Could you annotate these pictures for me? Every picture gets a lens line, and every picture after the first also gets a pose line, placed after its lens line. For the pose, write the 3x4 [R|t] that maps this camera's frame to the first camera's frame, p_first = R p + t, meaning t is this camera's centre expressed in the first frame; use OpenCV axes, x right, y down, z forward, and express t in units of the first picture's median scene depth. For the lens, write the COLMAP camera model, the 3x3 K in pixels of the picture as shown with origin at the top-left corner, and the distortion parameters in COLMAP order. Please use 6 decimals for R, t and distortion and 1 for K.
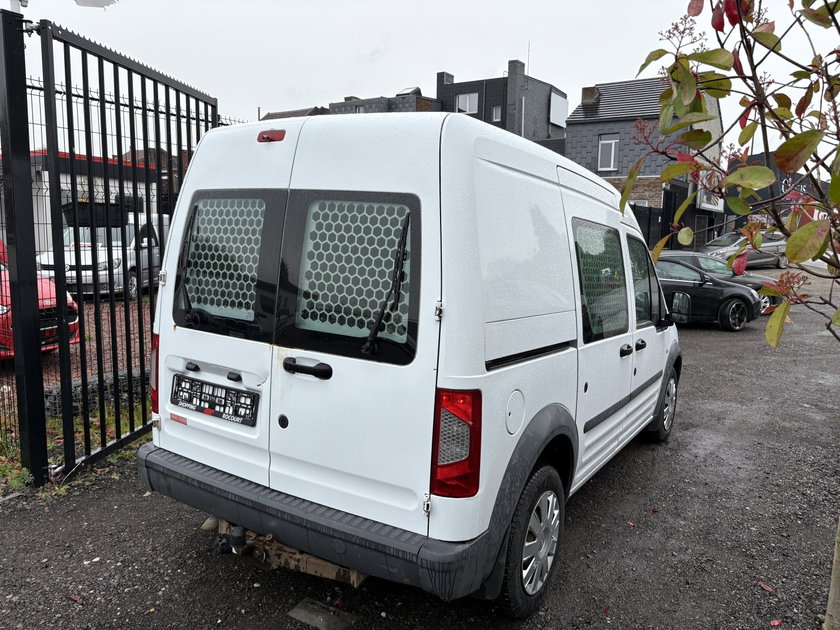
lens RADIAL K [[631.5, 0, 420.0], [0, 631.5, 315.0], [0, 0, 1]] dist [0.008818, 0.004391]
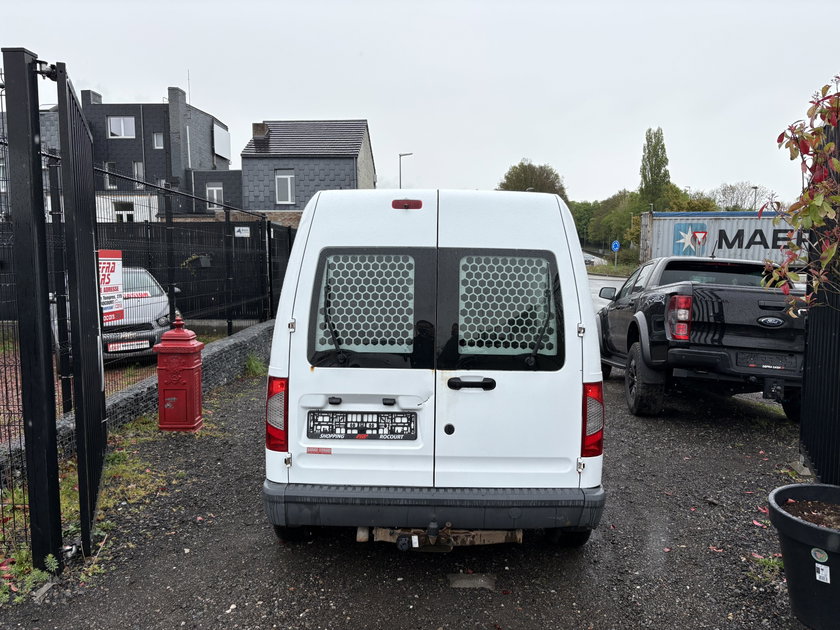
lens RADIAL K [[616.7, 0, 420.0], [0, 616.7, 315.0], [0, 0, 1]] dist [0.096327, -0.133385]
pose [[0.856925, -0.069772, 0.510697, -0.809230], [0.091241, 0.995683, -0.017067, -0.039920], [-0.507301, 0.061221, 0.859591, -0.045800]]
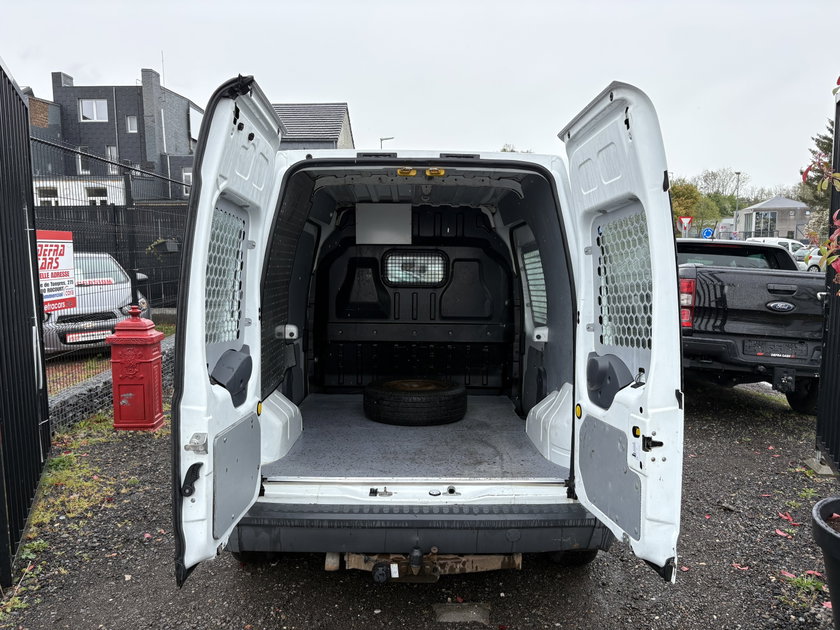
lens RADIAL K [[616.7, 0, 420.0], [0, 616.7, 315.0], [0, 0, 1]] dist [0.096327, -0.133385]
pose [[0.842159, -0.084264, 0.532604, -0.707465], [0.096324, 0.995337, 0.005165, -0.037697], [-0.530556, 0.046953, 0.846349, 0.115463]]
